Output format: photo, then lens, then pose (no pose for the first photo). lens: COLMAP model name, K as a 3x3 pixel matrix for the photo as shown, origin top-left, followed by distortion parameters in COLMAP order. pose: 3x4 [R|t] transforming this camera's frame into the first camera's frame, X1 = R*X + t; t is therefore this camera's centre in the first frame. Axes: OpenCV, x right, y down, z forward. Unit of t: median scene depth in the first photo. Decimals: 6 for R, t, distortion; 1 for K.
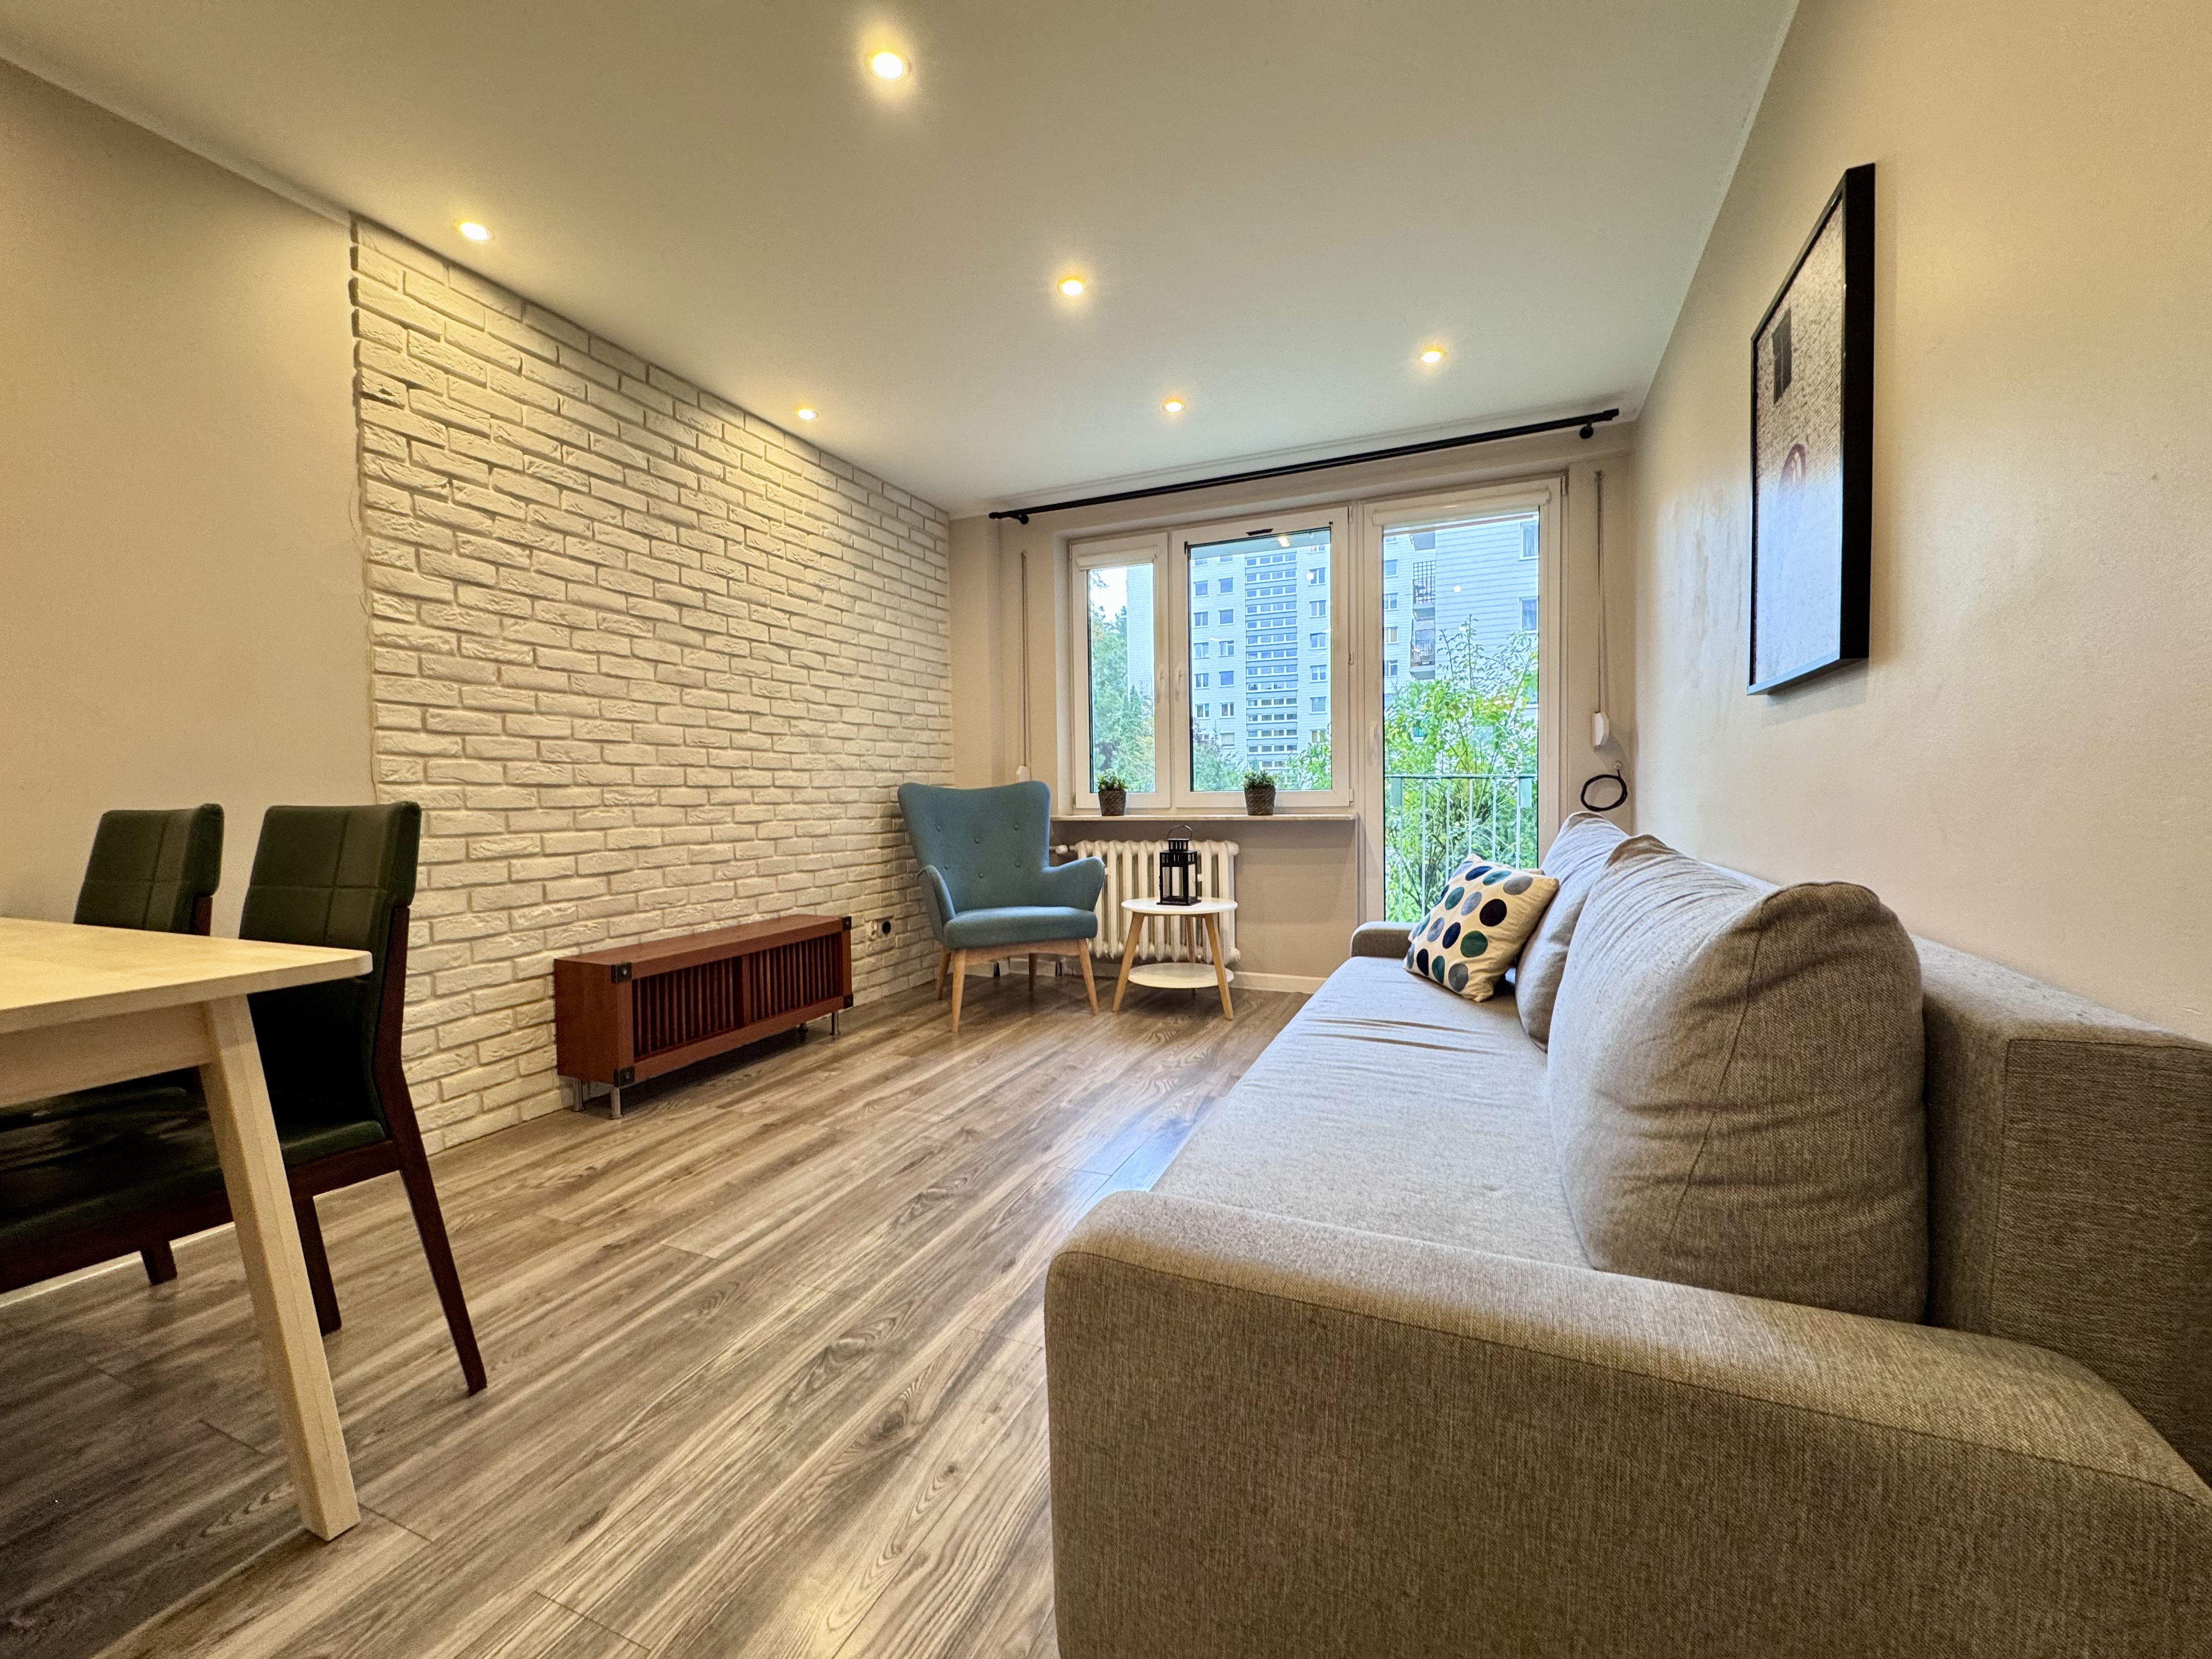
lens RADIAL K [[882.4, 0, 1114.8], [0, 882.4, 827.5], [0, 0, 1]] dist [0.000577, -0.000621]
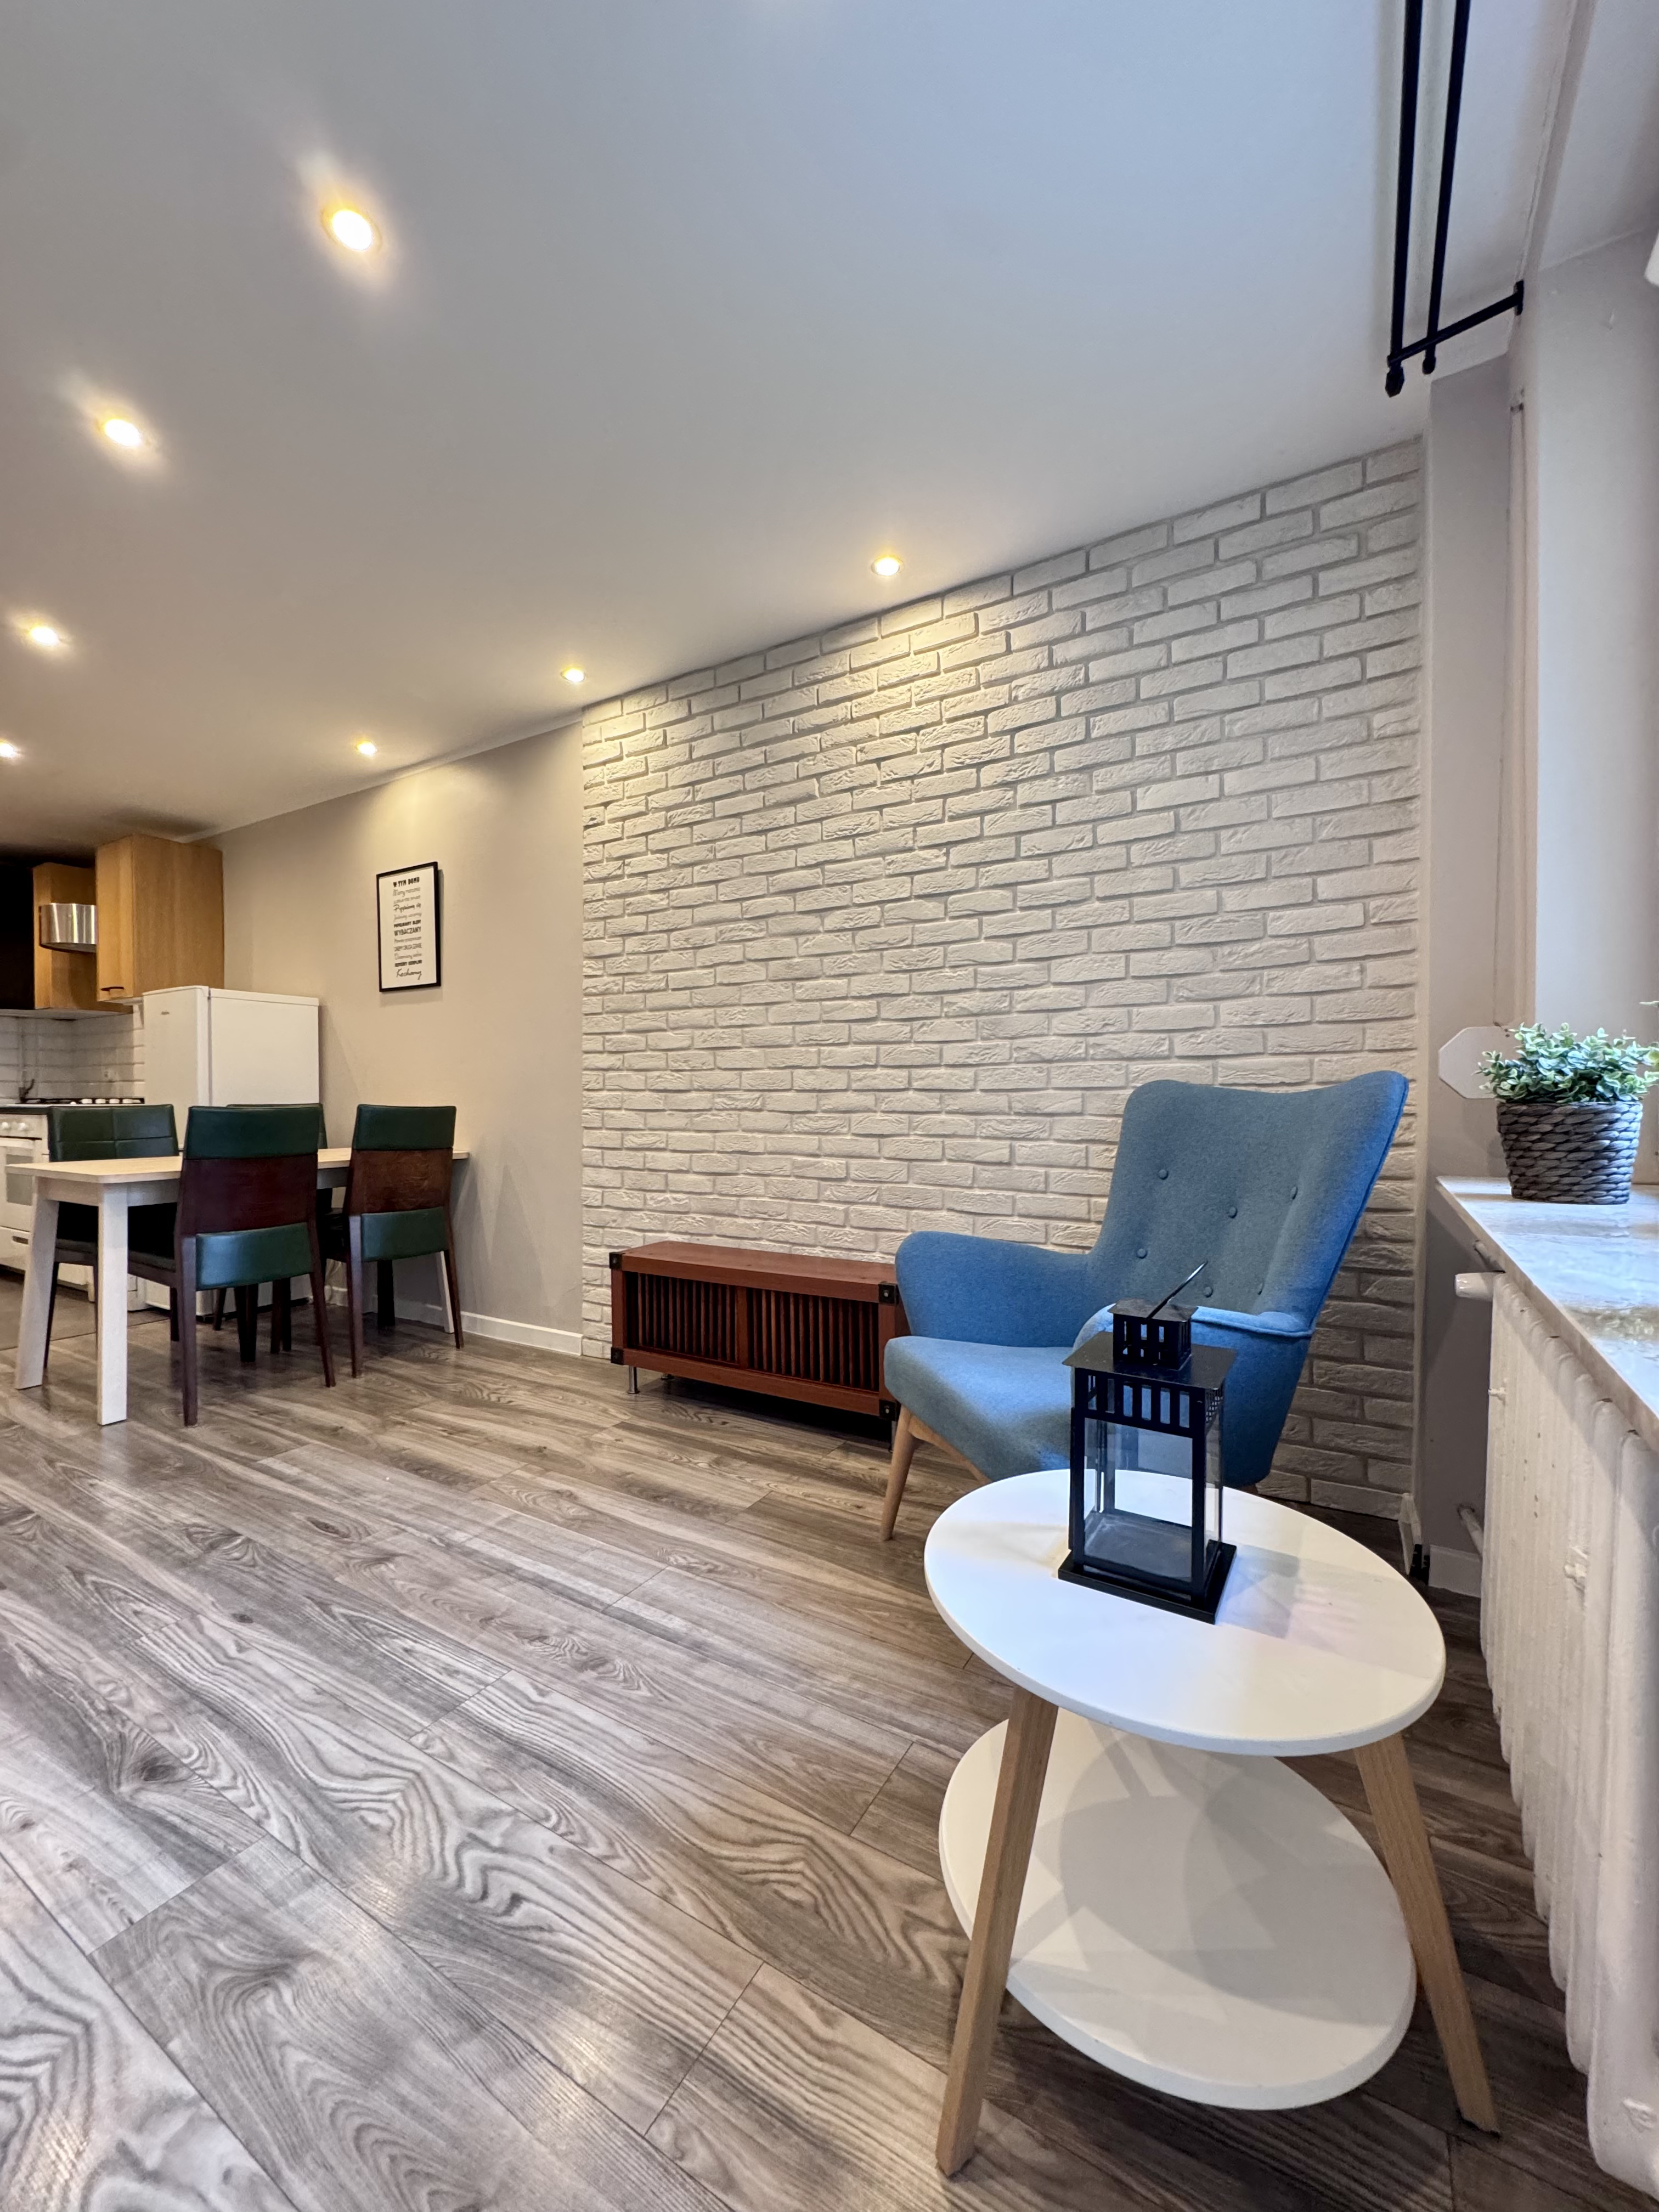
lens RADIAL K [[882.4, 0, 829.7], [0, 882.4, 1109.1], [0, 0, 1]] dist [0.000577, -0.000621]
pose [[-0.141576, 0.026046, -0.989585, 0.485276], [-0.035326, 0.998884, 0.031344, -0.068537], [0.989297, 0.039396, -0.140498, 1.396226]]
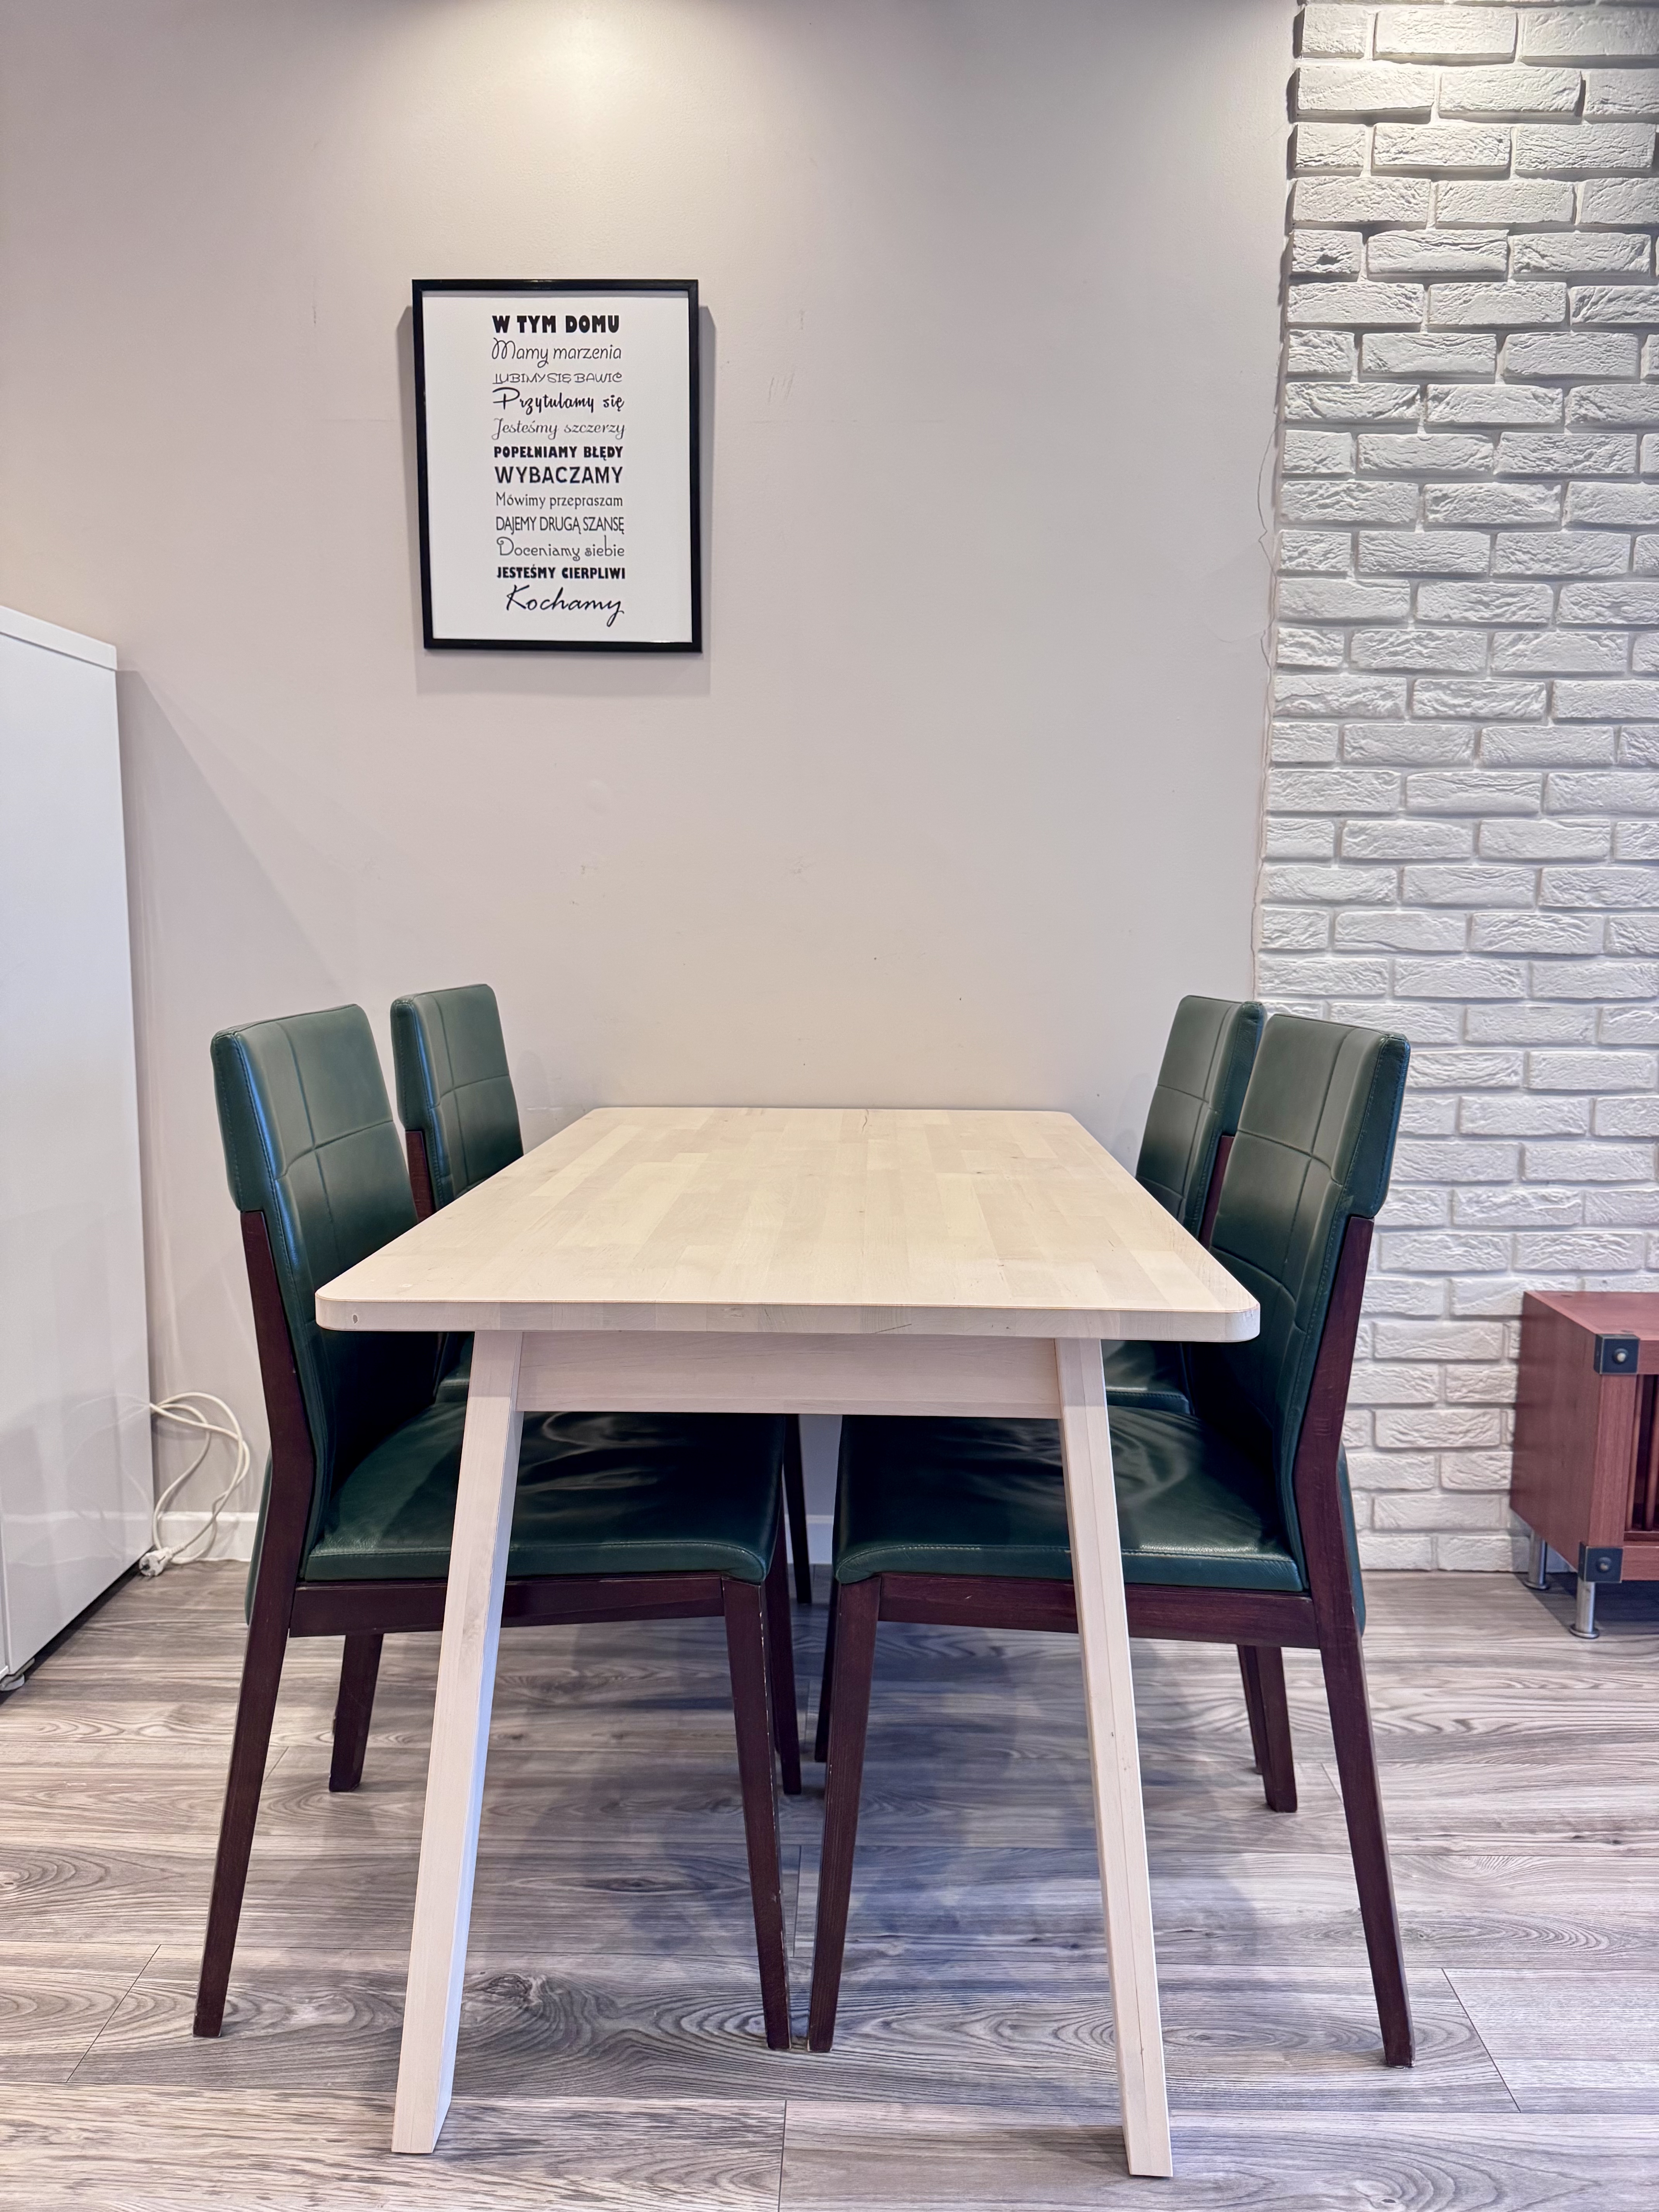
lens RADIAL K [[1606.0, 0, 822.8], [0, 1606.0, 1108.1], [0, 0, 1]] dist [0.001349, -0.004903]
pose [[0.377082, 0.135916, -0.916153, 0.061894], [-0.045726, 0.990699, 0.128155, -0.061339], [0.925050, -0.006433, 0.379790, 0.264912]]
